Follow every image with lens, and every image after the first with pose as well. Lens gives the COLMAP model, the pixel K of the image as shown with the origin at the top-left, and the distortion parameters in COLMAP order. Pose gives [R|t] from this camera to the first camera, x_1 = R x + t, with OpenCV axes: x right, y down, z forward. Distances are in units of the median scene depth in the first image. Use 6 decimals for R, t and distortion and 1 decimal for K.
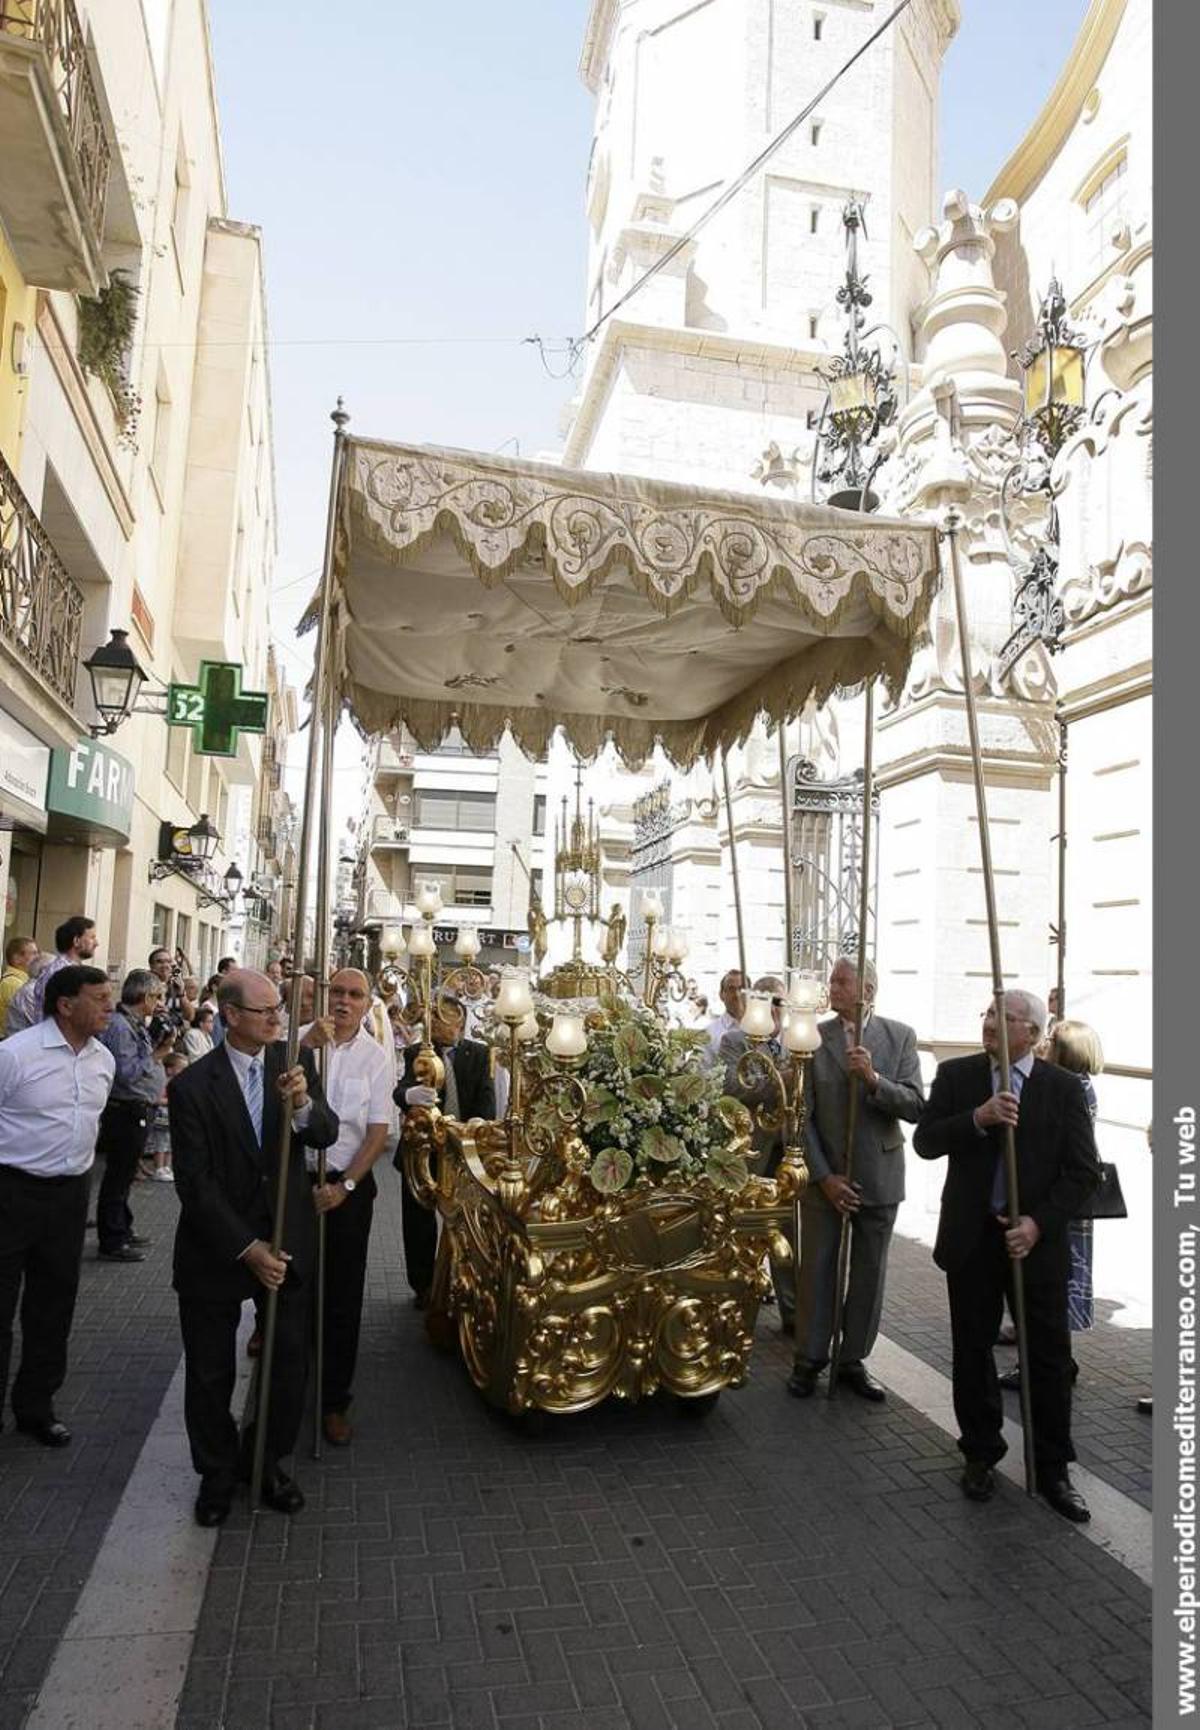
lens RADIAL K [[1046.6, 0, 588.4], [0, 1046.6, 902.7], [0, 0, 1]] dist [-0.070153, 0.040650]
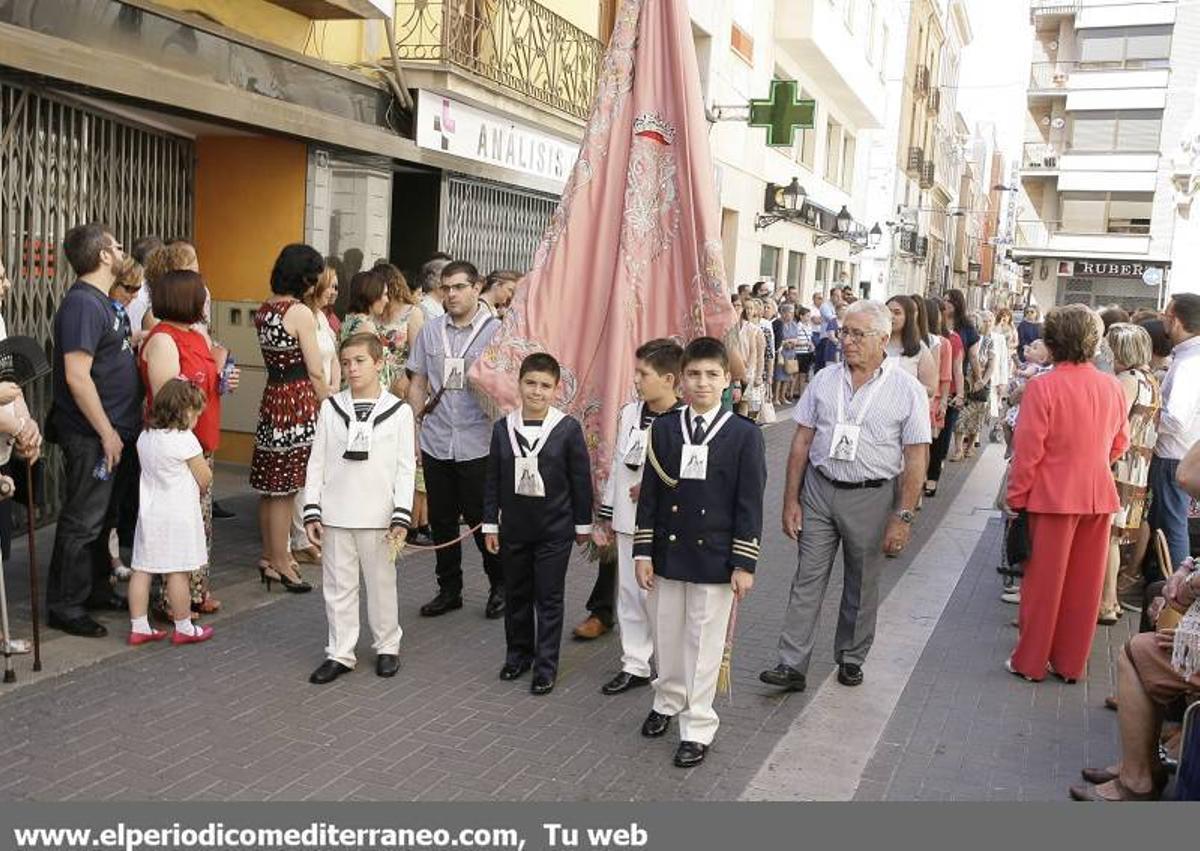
lens RADIAL K [[1230.5, 0, 566.3], [0, 1230.5, 417.5], [0, 0, 1]] dist [-0.008940, 0.037843]
pose [[0.806631, 0.073812, -0.586428, 0.675892], [0.017353, 0.988786, 0.148325, -0.037580], [0.590800, -0.129820, 0.796305, -0.903872]]
